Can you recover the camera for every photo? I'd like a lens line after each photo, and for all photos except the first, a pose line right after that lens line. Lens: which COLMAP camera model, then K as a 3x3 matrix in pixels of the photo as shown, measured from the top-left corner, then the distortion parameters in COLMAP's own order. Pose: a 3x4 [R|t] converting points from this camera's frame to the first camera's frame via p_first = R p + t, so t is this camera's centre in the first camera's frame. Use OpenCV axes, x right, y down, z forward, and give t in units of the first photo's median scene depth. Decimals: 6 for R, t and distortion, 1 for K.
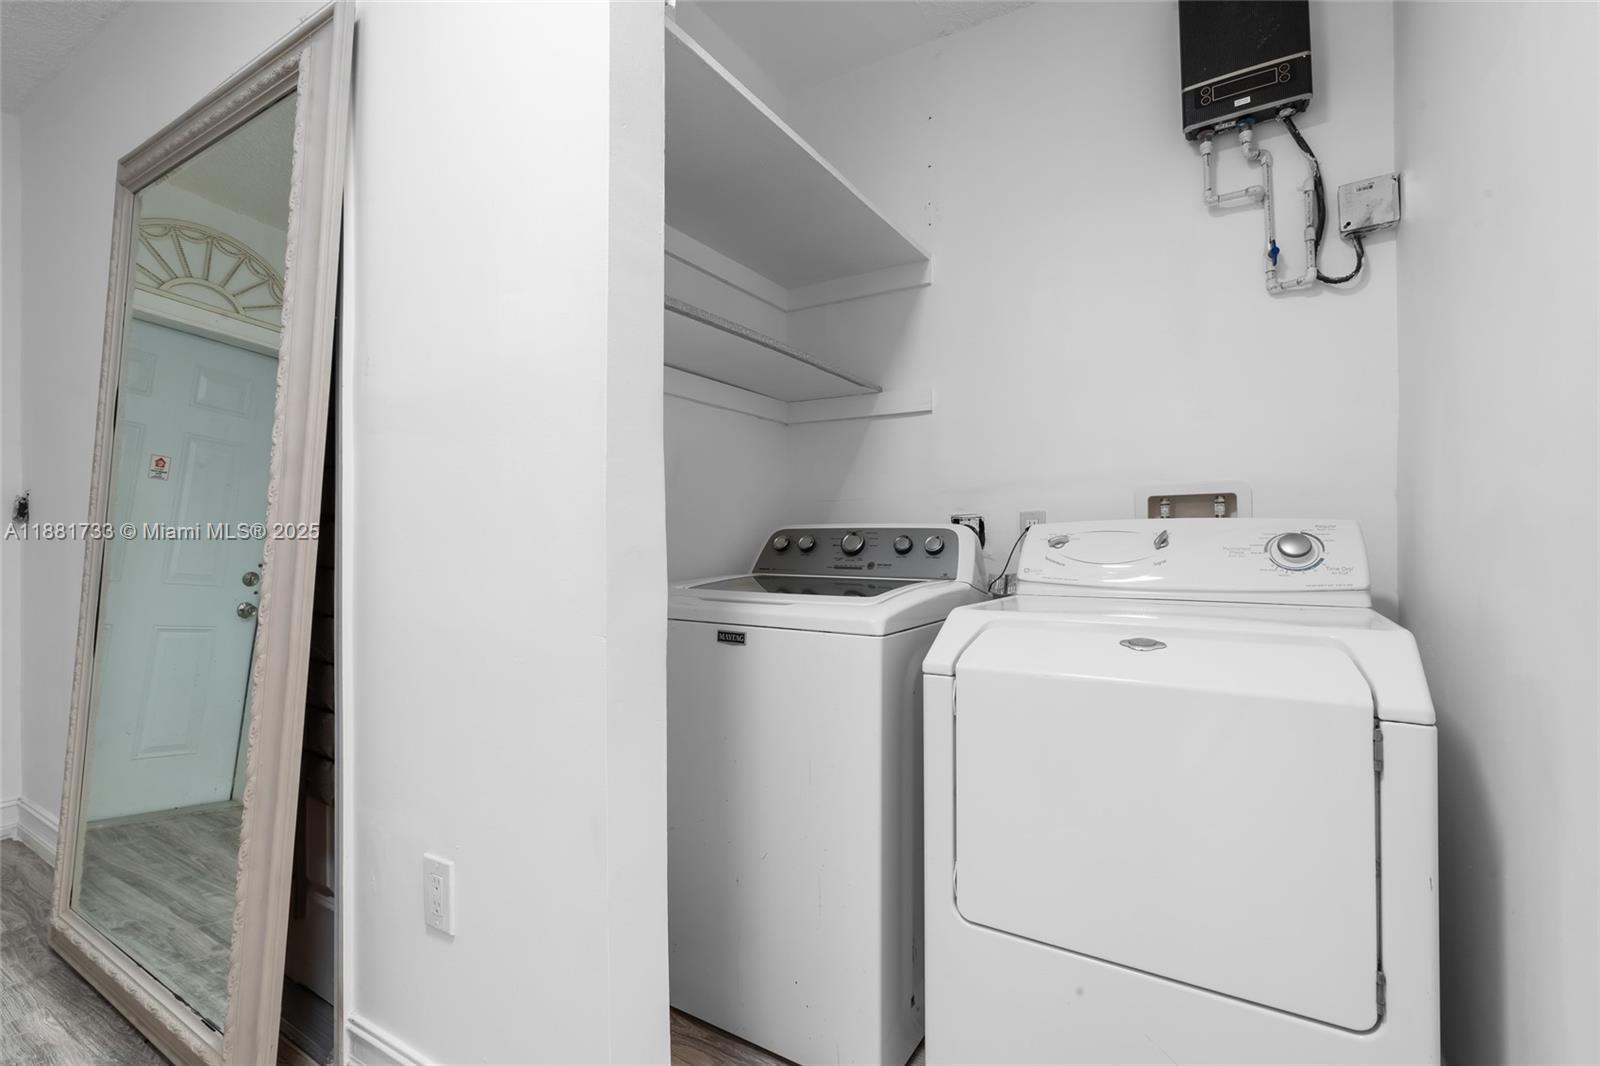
lens RADIAL K [[715.6, 0, 801.5], [0, 715.6, 534.0], [0, 0, 1]] dist [-0.005460, 0.002032]
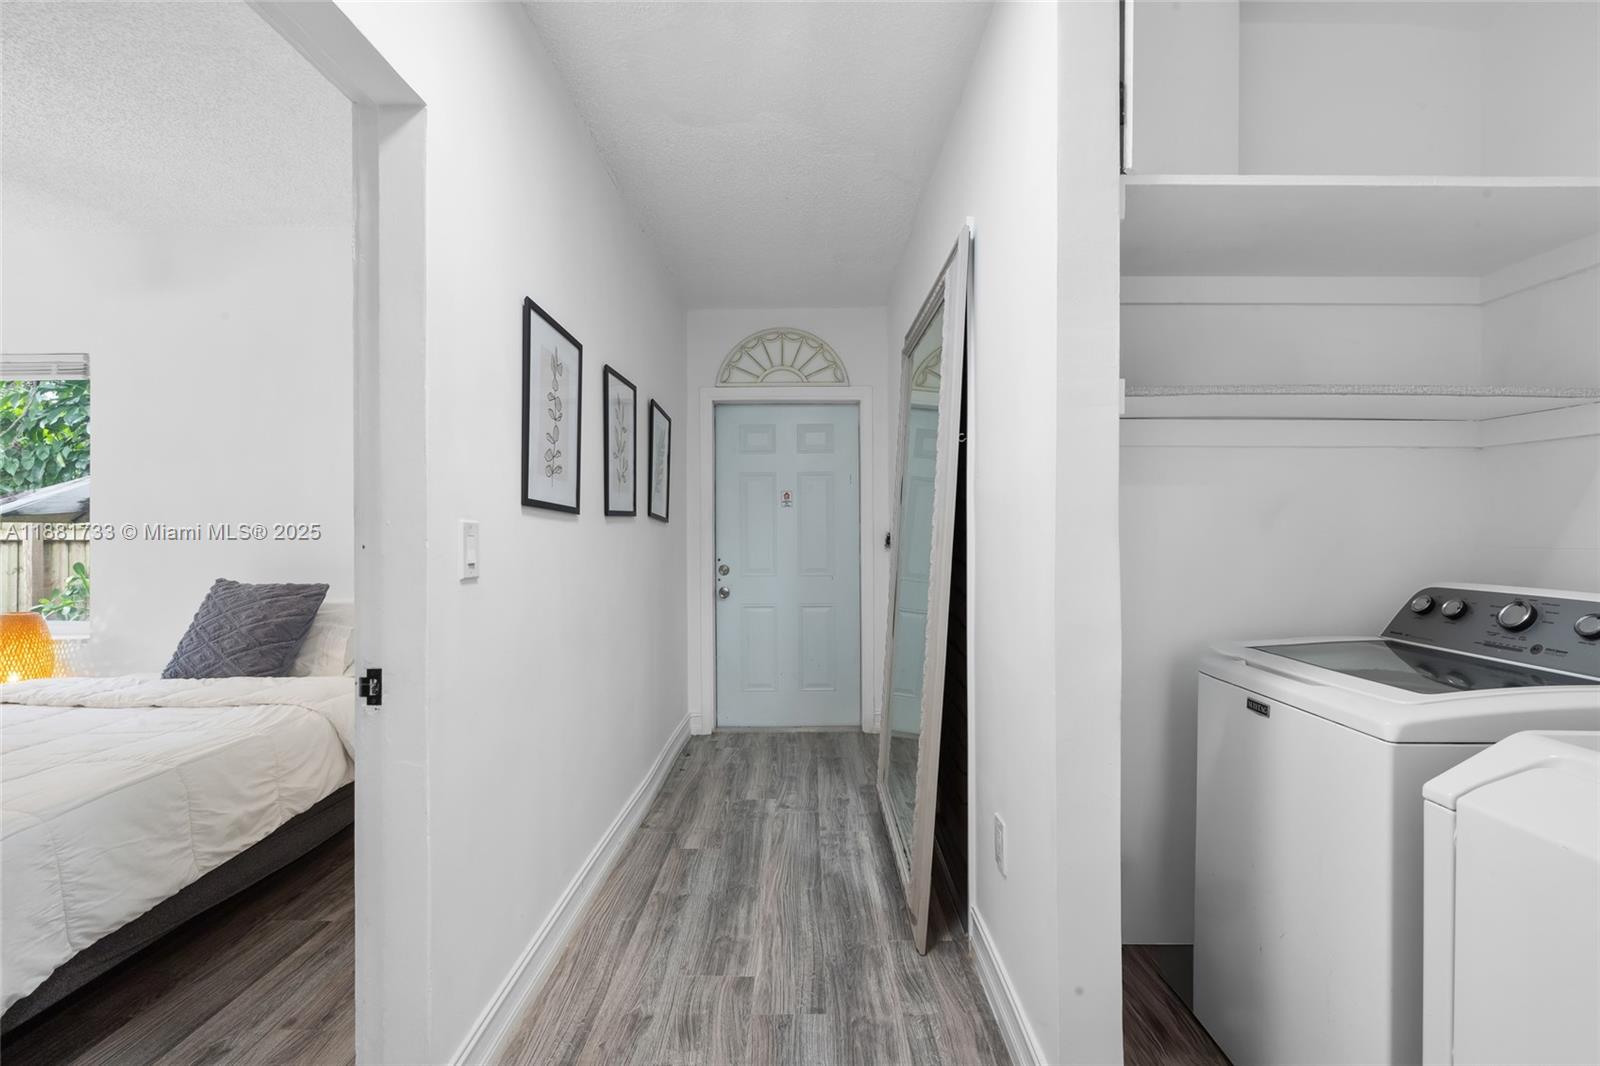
lens RADIAL K [[715.6, 0, 808.0], [0, 715.6, 531.2], [0, 0, 1]] dist [-0.005460, 0.002032]
pose [[0.523285, 0.003825, -0.852149, 0.336368], [0.003694, 0.999970, 0.006757, -0.089059], [0.852150, -0.006684, 0.523256, -0.054586]]
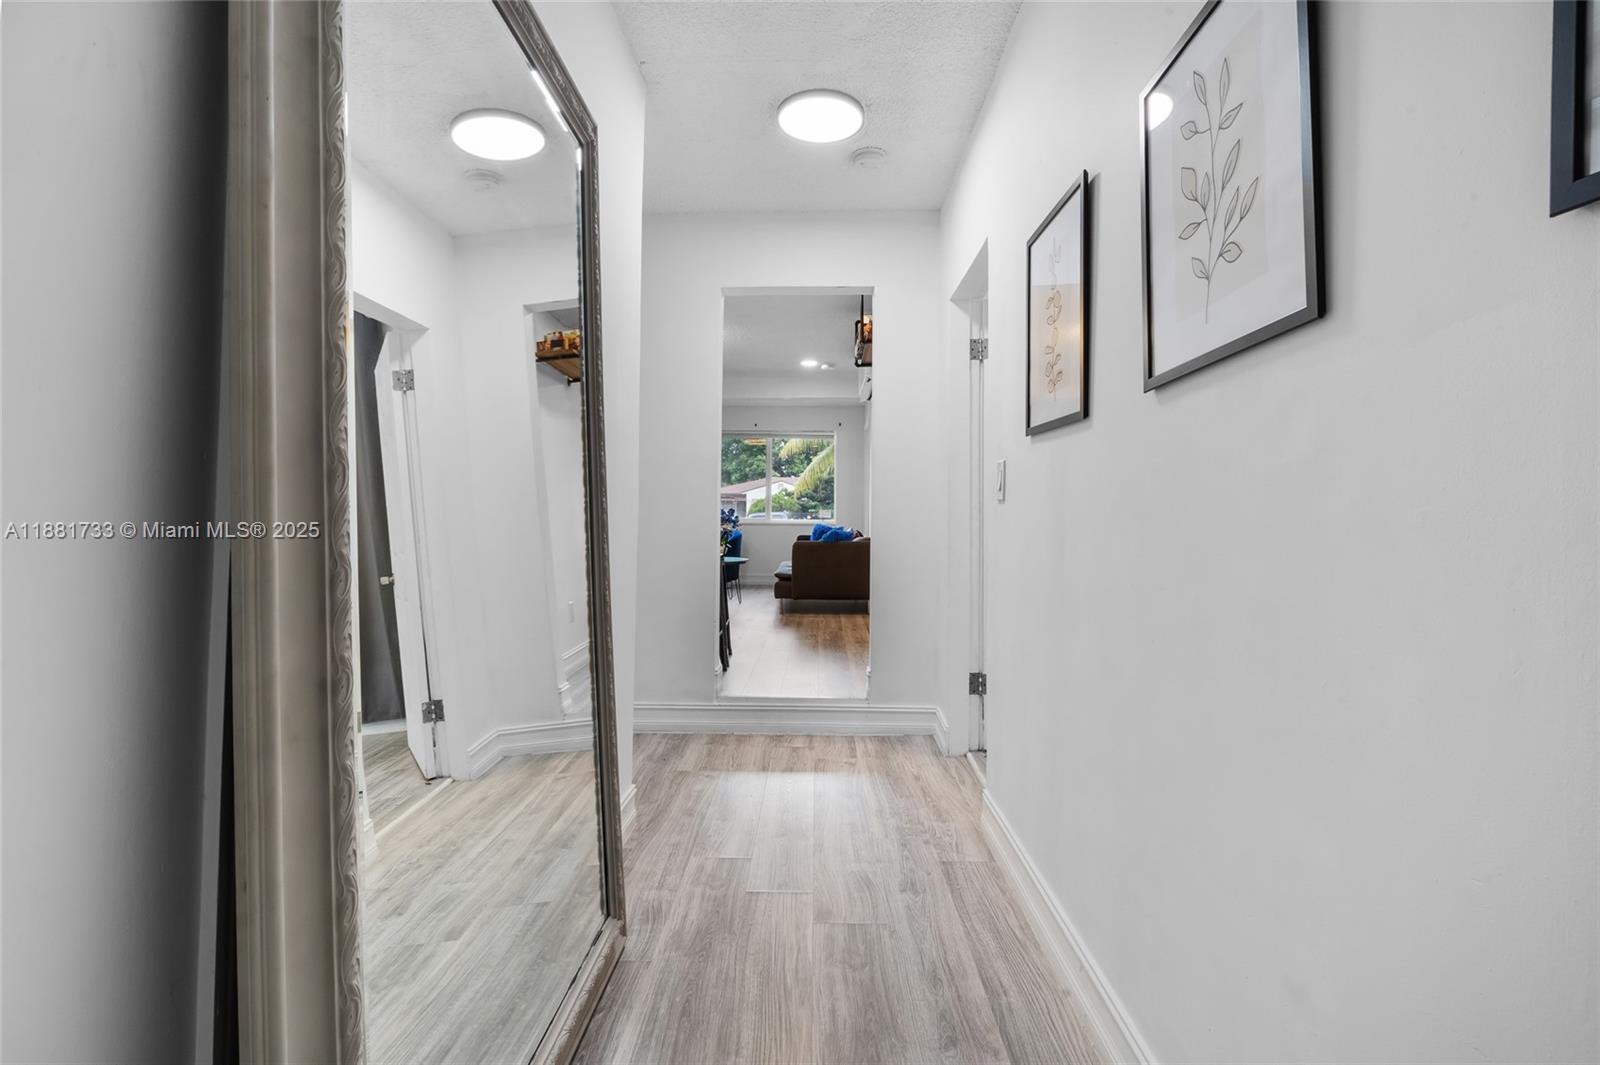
lens RADIAL K [[715.6, 0, 800.2], [0, 715.6, 530.1], [0, 0, 1]] dist [-0.005460, 0.002032]
pose [[-0.504564, -0.008300, 0.863334, -1.201787], [-0.007862, 0.999956, 0.005019, 0.002929], [-0.863338, -0.004256, -0.504608, 0.809466]]
